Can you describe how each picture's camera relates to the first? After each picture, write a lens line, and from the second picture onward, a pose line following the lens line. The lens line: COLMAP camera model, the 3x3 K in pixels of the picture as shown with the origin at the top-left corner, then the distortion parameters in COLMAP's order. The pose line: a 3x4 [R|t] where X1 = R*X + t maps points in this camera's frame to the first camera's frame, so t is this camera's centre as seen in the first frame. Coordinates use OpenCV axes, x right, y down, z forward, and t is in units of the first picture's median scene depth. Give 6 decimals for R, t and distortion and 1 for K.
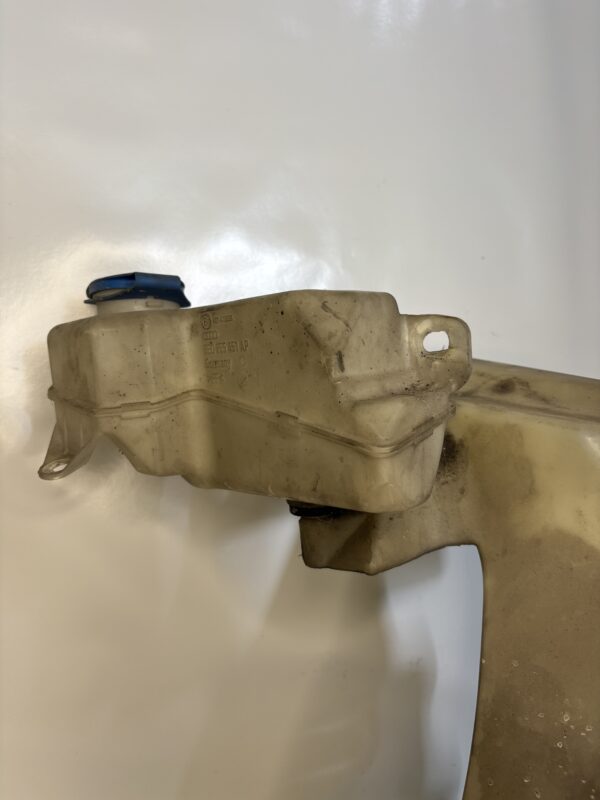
lens RADIAL K [[613.2, 0, 301.3], [0, 613.2, 401.5], [0, 0, 1]] dist [0.018504, -0.018834]
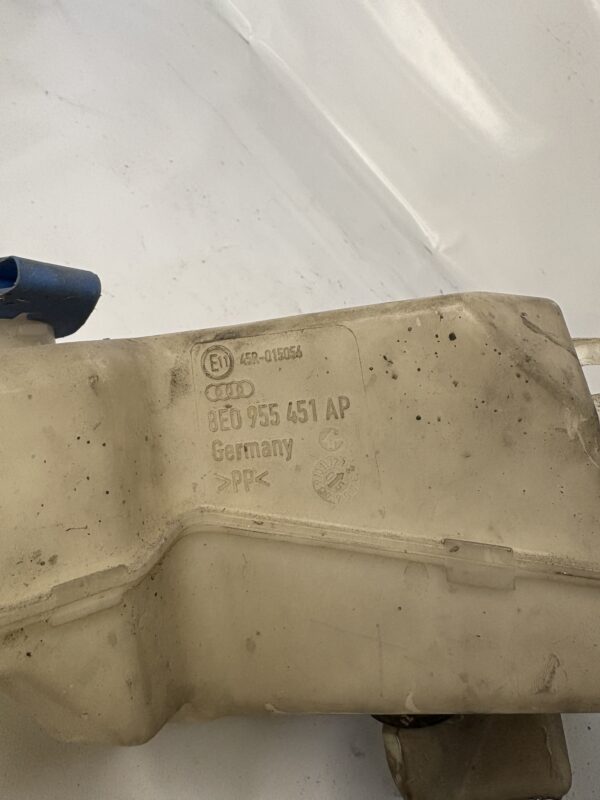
lens RADIAL K [[613.2, 0, 277.9], [0, 613.2, 364.2], [0, 0, 1]] dist [0.018504, -0.018834]
pose [[0.847100, -0.035555, 0.530243, -0.378742], [0.103203, 0.989771, -0.098505, -0.081150], [-0.521316, 0.138166, 0.842104, 0.606933]]
